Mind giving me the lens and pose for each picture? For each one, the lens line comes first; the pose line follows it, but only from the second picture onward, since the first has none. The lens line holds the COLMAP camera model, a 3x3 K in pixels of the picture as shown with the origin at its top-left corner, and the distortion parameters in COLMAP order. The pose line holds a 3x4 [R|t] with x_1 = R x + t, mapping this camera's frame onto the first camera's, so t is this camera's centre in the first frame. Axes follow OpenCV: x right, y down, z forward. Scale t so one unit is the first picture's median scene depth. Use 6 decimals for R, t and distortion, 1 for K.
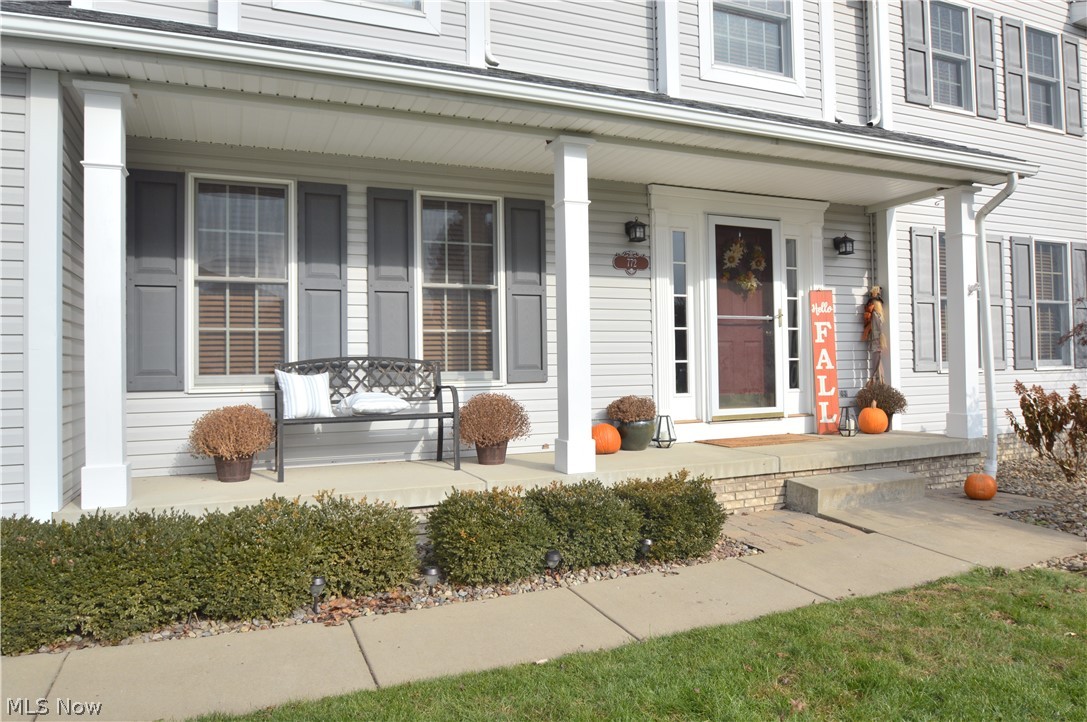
lens RADIAL K [[718.8, 0, 540.3], [0, 718.8, 353.7], [0, 0, 1]] dist [-0.033300, 0.001793]
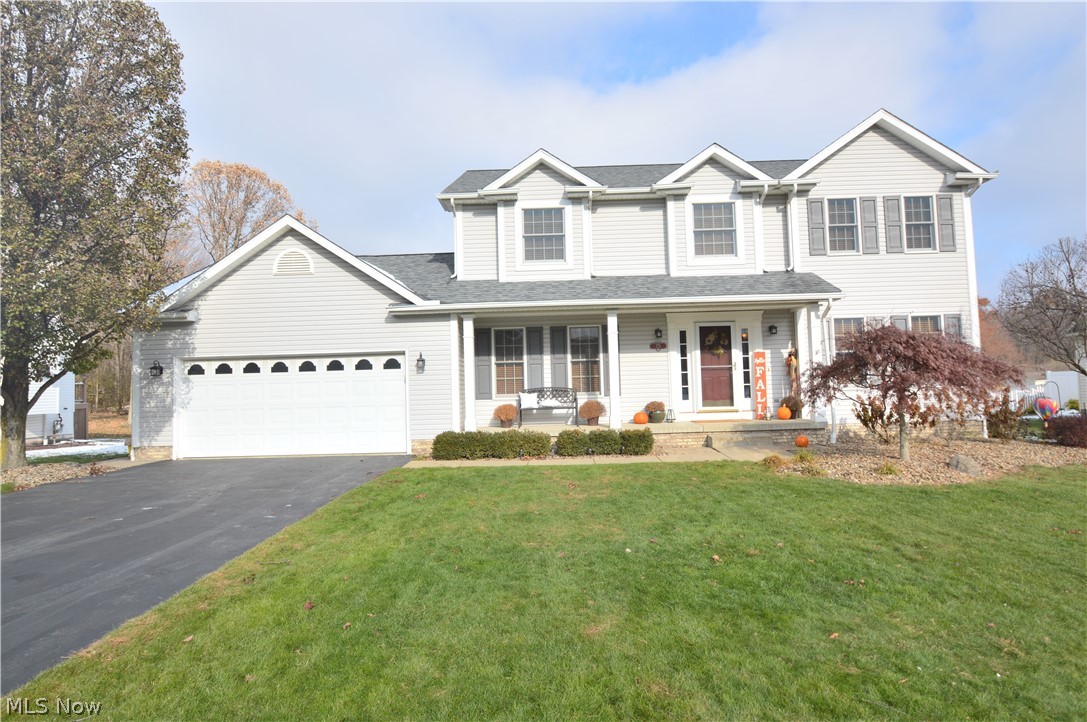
lens RADIAL K [[588.5, 0, 543.6], [0, 588.5, 360.6], [0, 0, 1]] dist [-0.001705, -0.000025]
pose [[0.914849, -0.026198, -0.402946, 0.627994], [0.020982, 0.999629, -0.017353, -0.056546], [0.403251, 0.007421, 0.915059, -1.062285]]
